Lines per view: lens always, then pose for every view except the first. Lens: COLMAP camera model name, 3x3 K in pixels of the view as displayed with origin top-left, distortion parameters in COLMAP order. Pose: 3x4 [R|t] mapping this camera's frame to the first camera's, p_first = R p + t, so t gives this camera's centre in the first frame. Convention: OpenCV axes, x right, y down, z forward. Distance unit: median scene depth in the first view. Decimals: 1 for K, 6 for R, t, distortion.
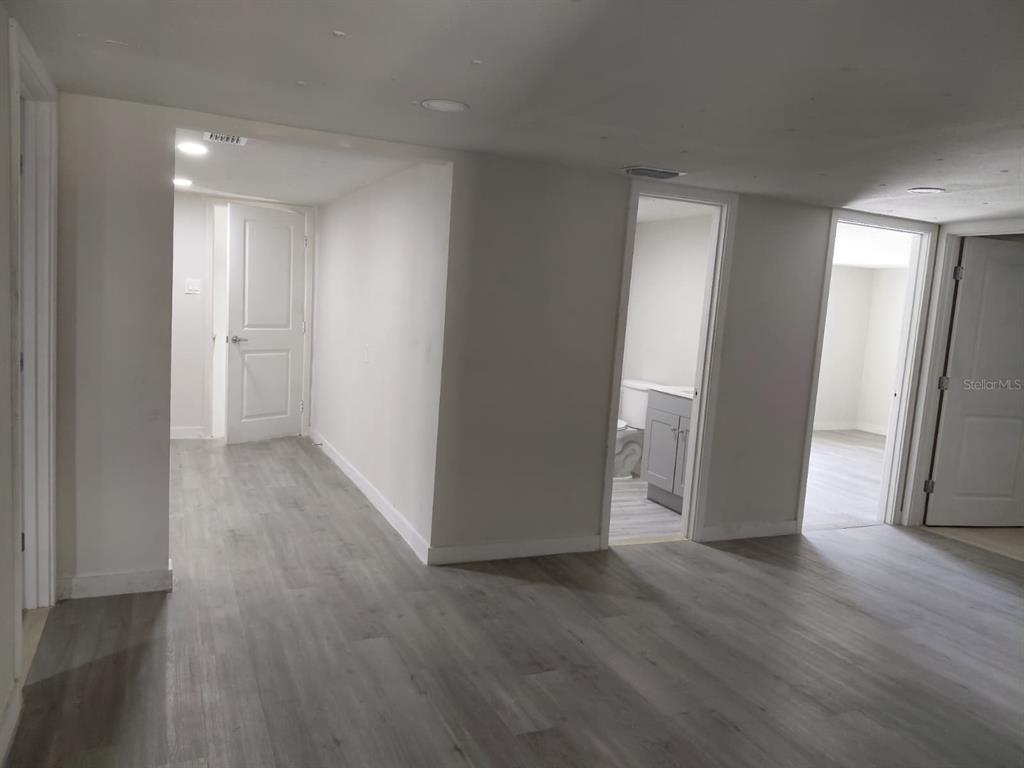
lens RADIAL K [[781.1, 0, 542.4], [0, 781.1, 381.3], [0, 0, 1]] dist [0.032725, -0.002427]
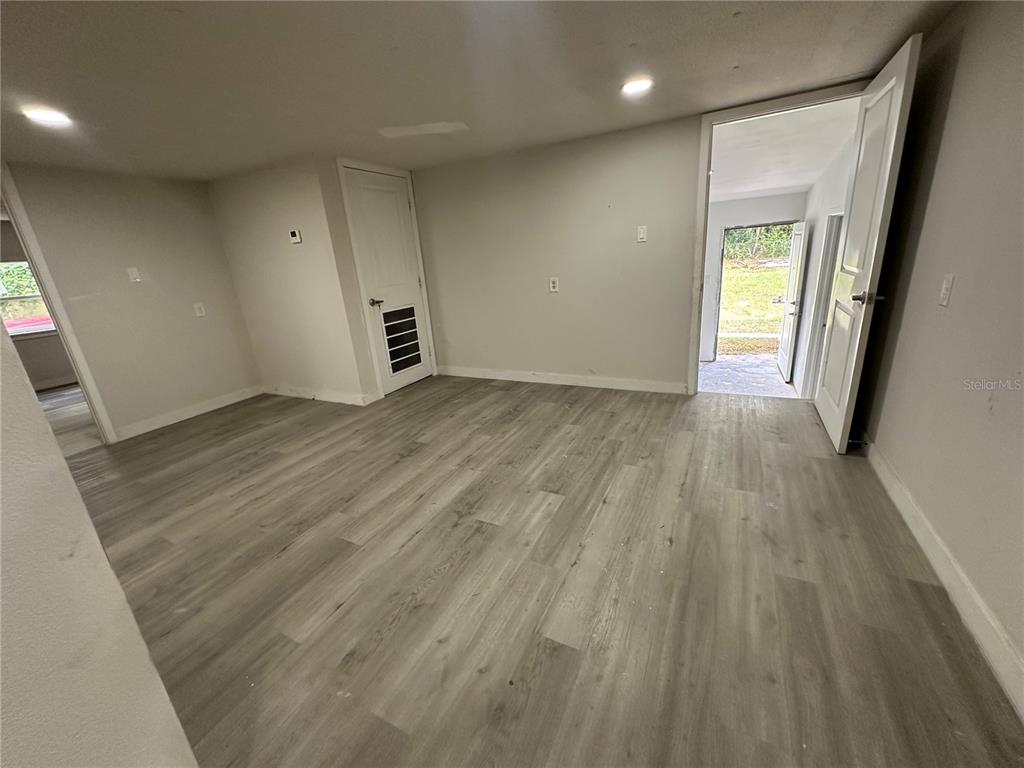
lens RADIAL K [[410.2, 0, 512.0], [0, 410.2, 384.0], [0, 0, 1]] dist [-0.000490, -0.000017]
pose [[-0.592155, -0.268290, 0.759850, -0.485626], [0.126688, 0.900227, 0.416583, -0.105785], [-0.795803, 0.342946, -0.499085, 1.269103]]
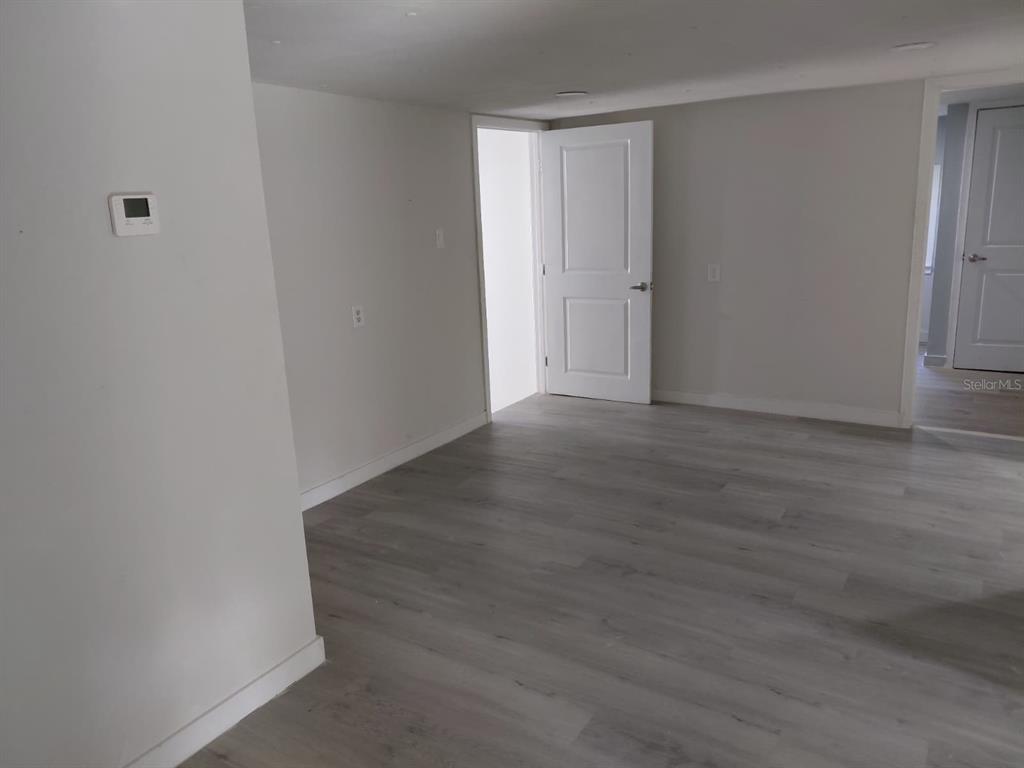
lens RADIAL K [[740.1, 0, 512.0], [0, 740.1, 384.0], [0, 0, 1]] dist [0.025968, -0.004632]
pose [[-0.853850, 0.081638, -0.514077, 1.017881], [-0.089104, 0.950122, 0.298879, -0.156918], [0.512836, 0.301004, -0.803987, 1.747459]]
